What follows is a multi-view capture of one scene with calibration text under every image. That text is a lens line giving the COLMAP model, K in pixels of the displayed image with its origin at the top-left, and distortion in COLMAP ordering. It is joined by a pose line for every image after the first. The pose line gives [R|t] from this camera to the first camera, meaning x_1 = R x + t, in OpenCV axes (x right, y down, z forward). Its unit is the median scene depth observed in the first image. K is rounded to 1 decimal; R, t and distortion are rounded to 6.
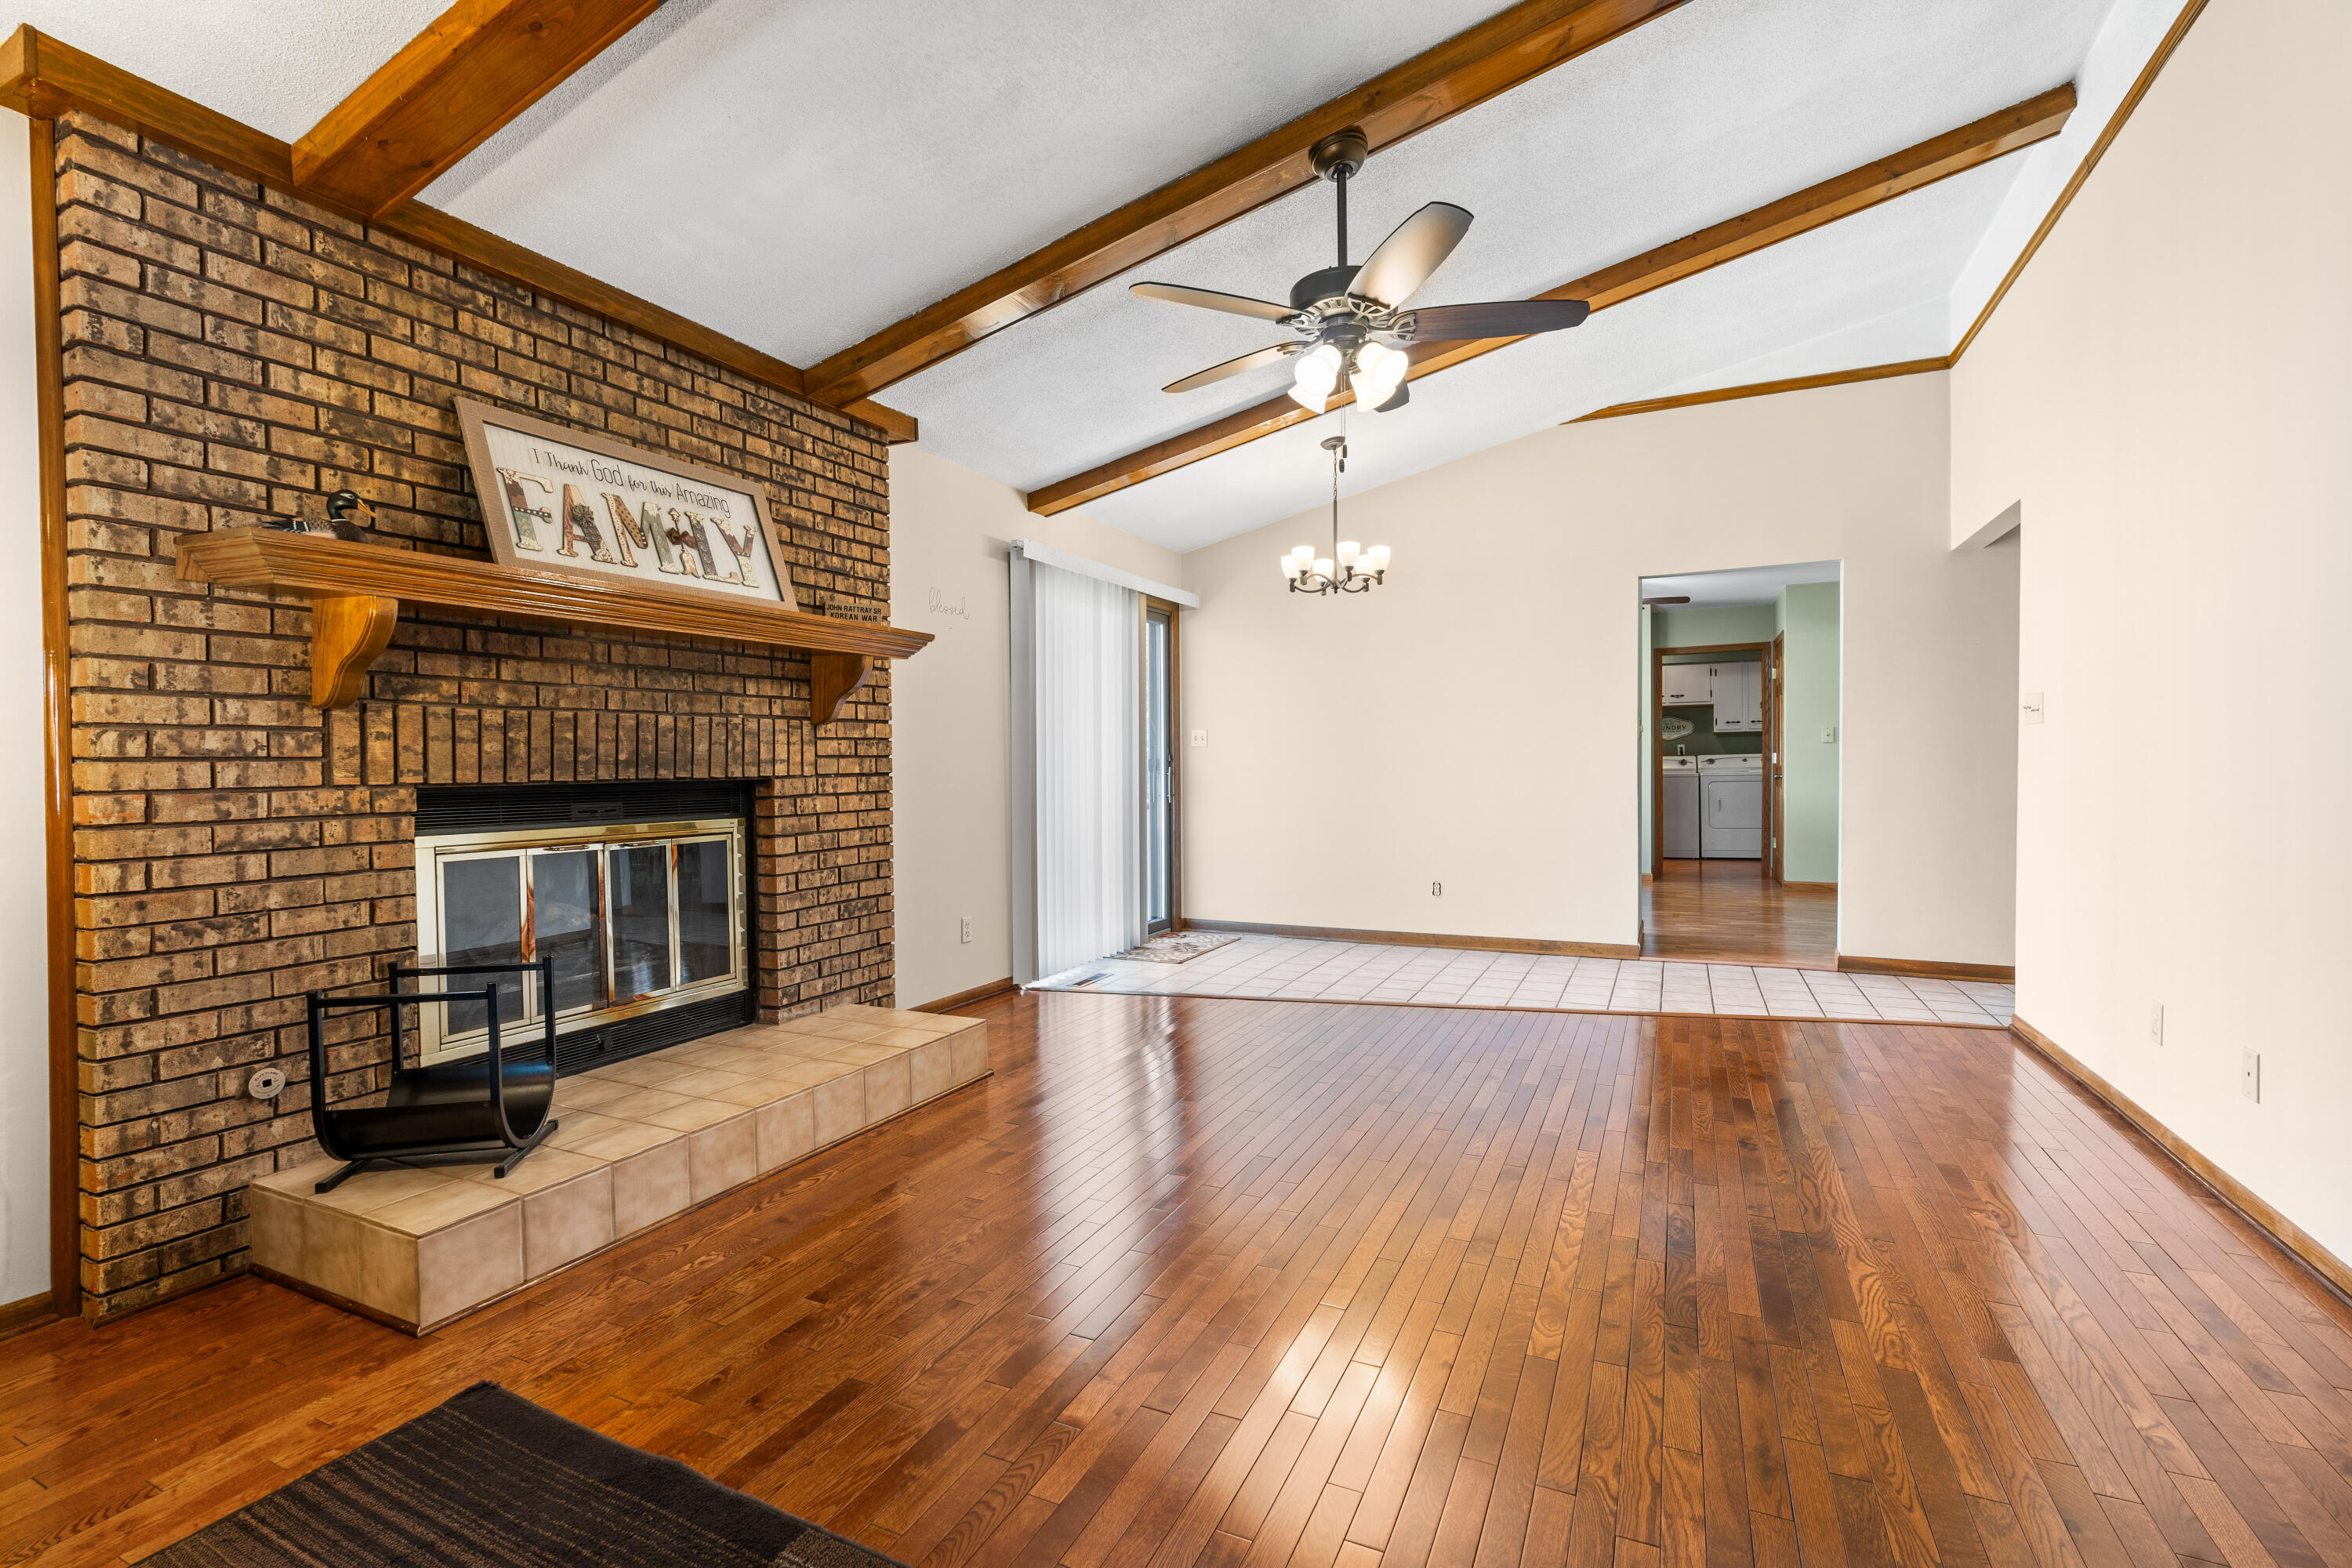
lens RADIAL K [[1062.0, 0, 1173.0], [0, 1062.0, 778.1], [0, 0, 1]] dist [-0.011860, 0.004558]
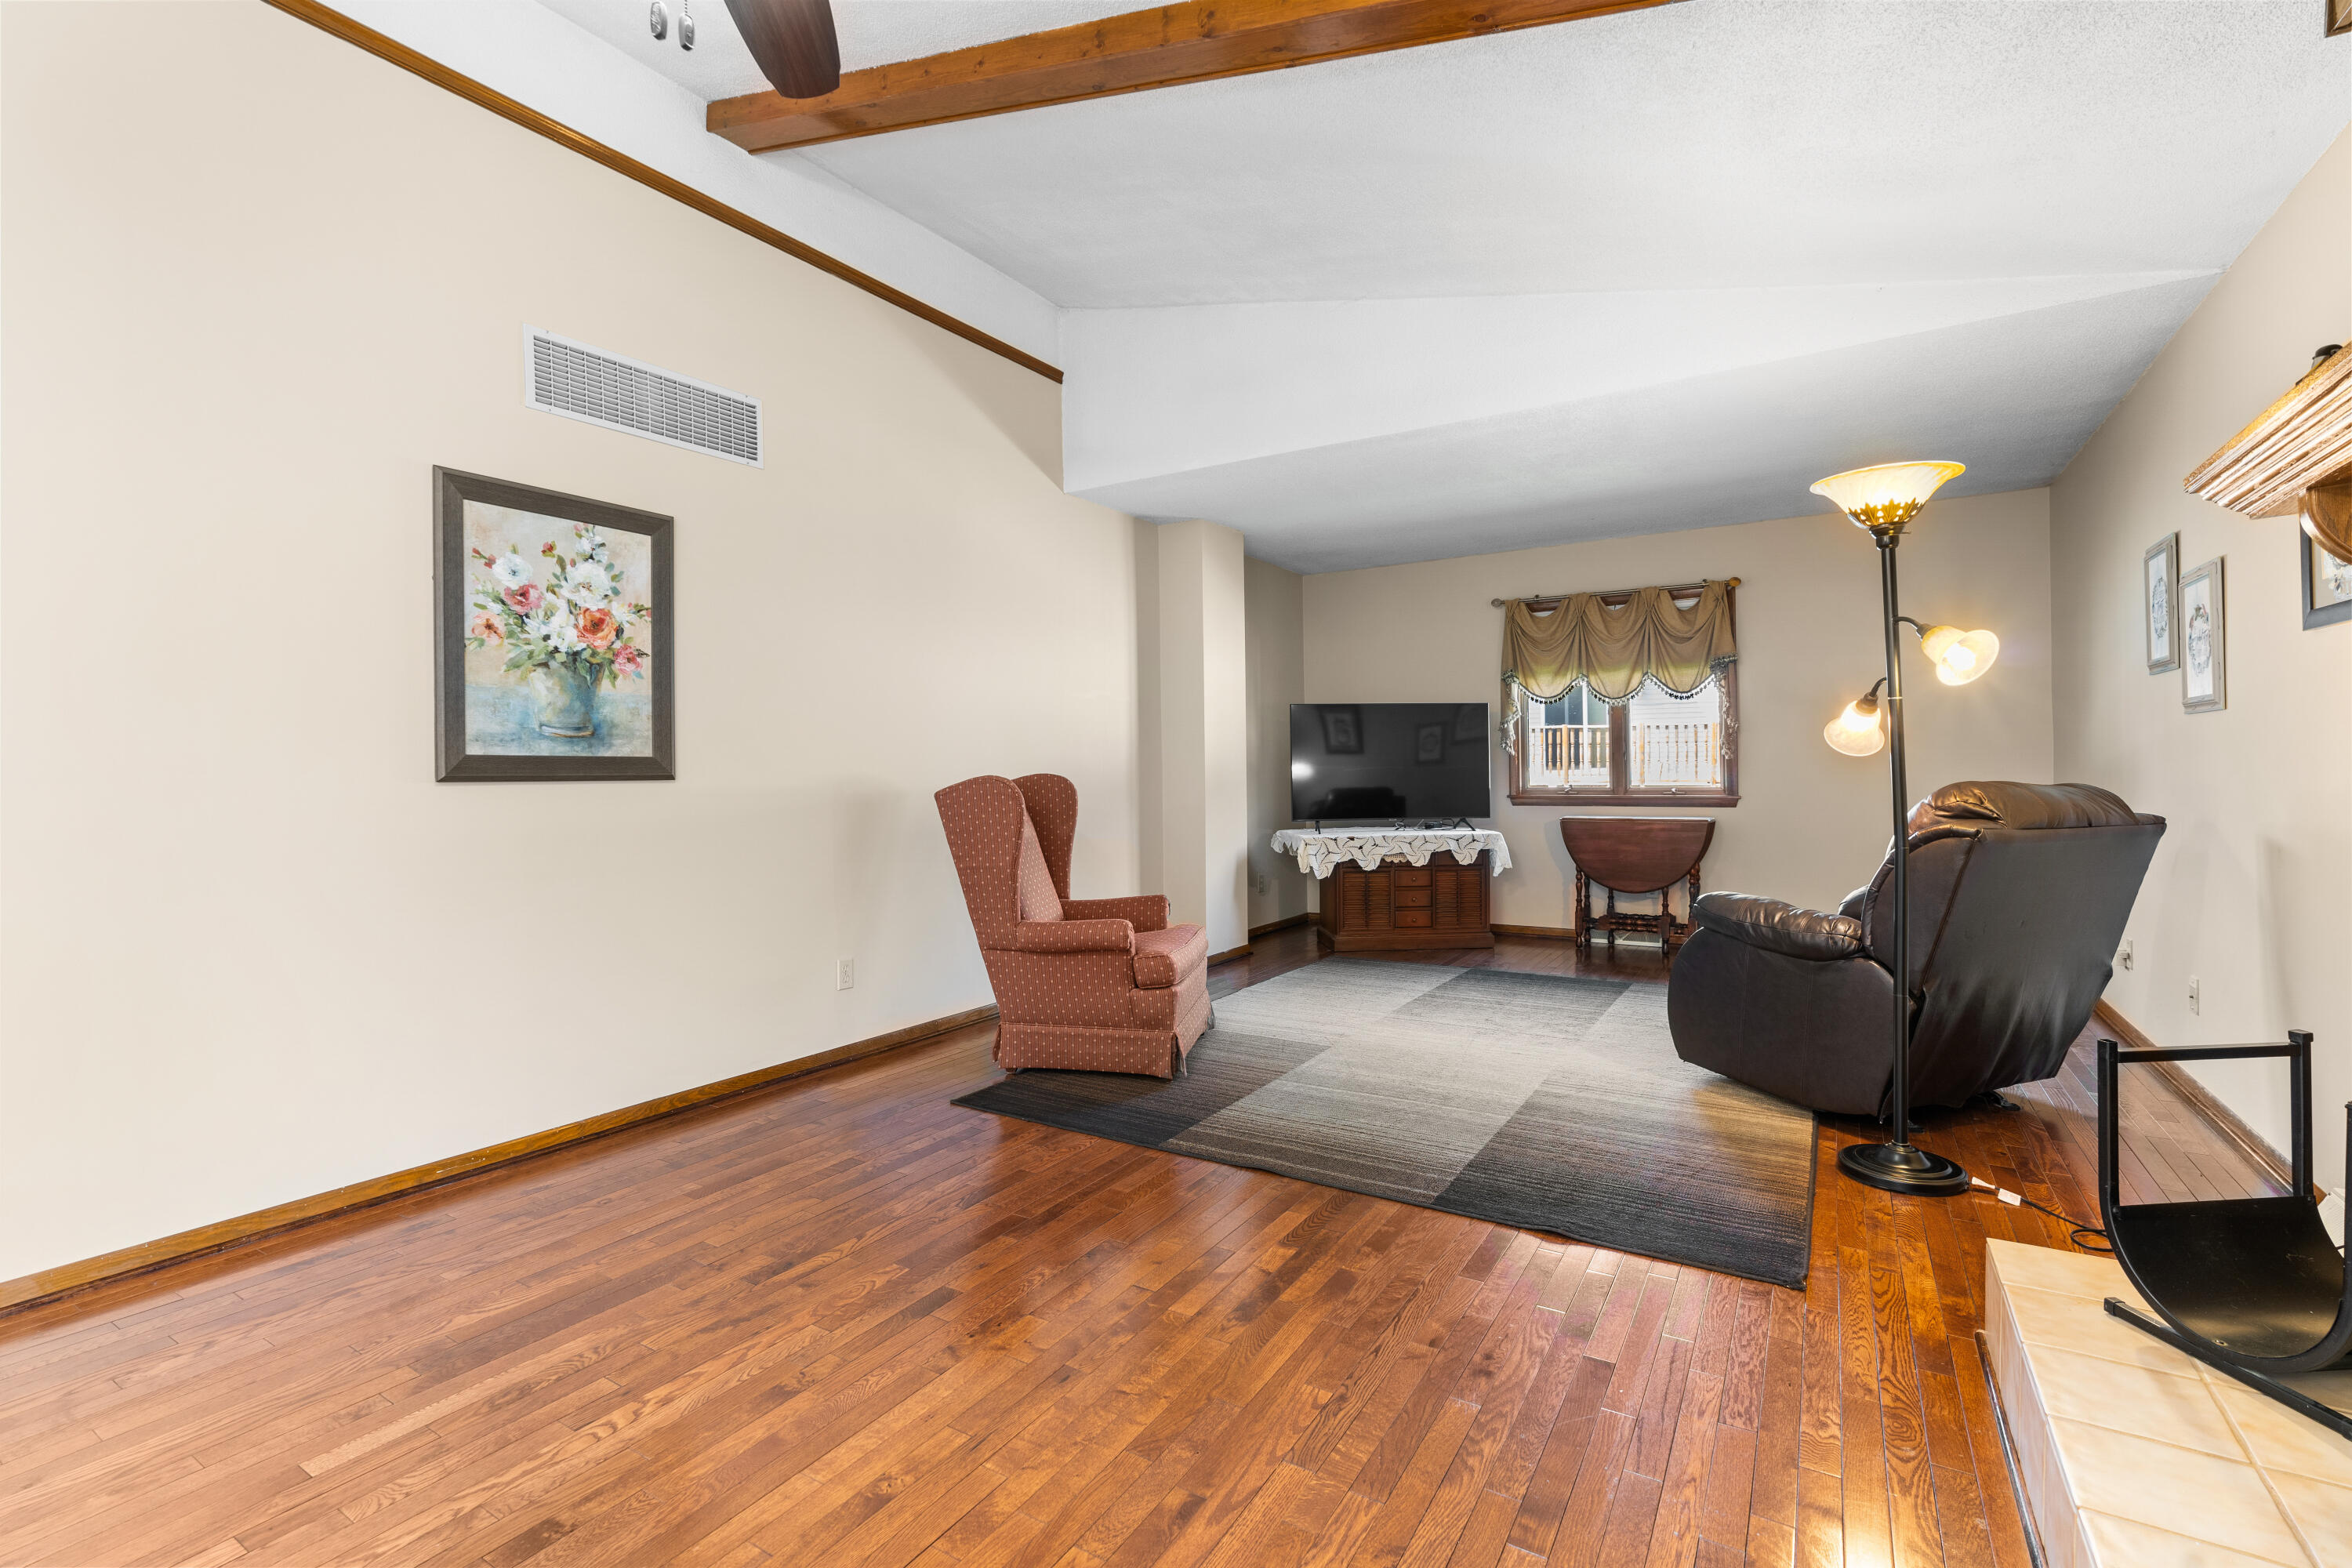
lens RADIAL K [[1062.0, 0, 1158.6], [0, 1062.0, 783.5], [0, 0, 1]] dist [-0.011860, 0.004558]
pose [[-0.993487, 0.025441, 0.111068, -0.051466], [0.028444, 0.999269, 0.025535, -0.013077], [-0.110337, 0.028528, -0.993485, 1.178200]]
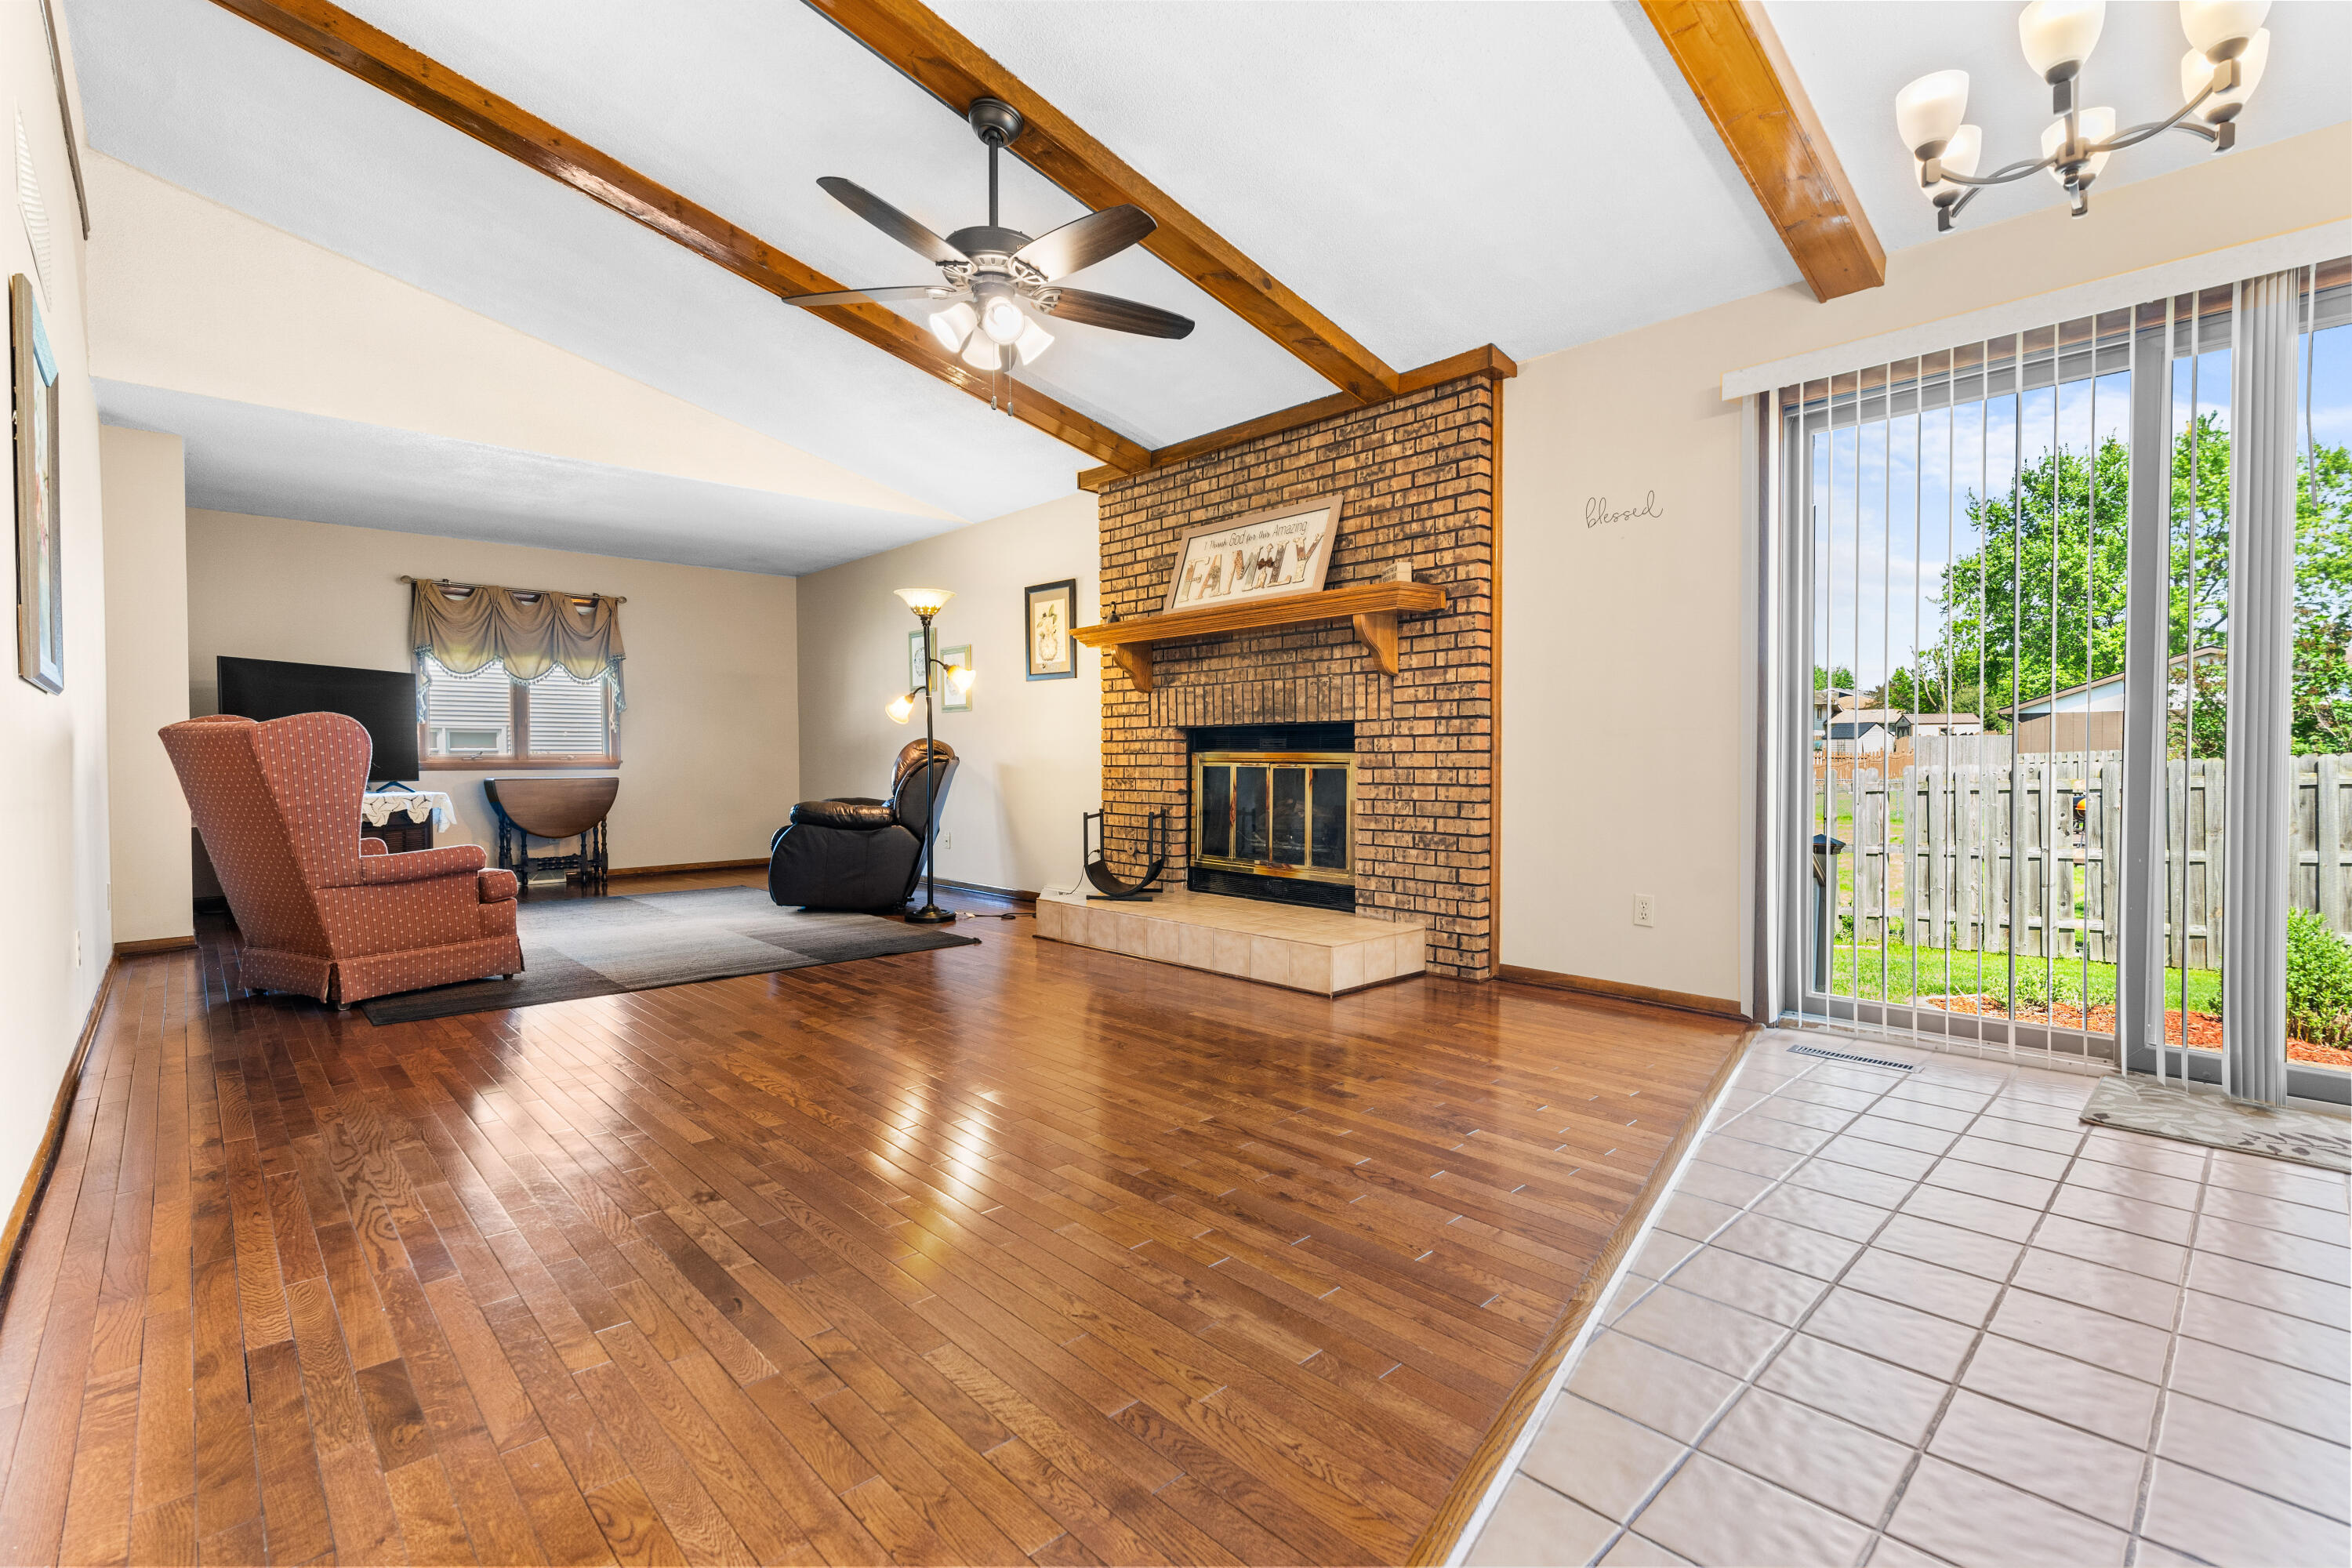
lens RADIAL K [[1062.0, 0, 1171.5], [0, 1062.0, 776.2], [0, 0, 1]] dist [-0.011860, 0.004558]
pose [[-0.360956, 0.030708, -0.932077, 0.920891], [-0.006504, 0.999351, 0.035443, 0.022310], [0.932560, 0.018856, -0.360522, 1.306108]]
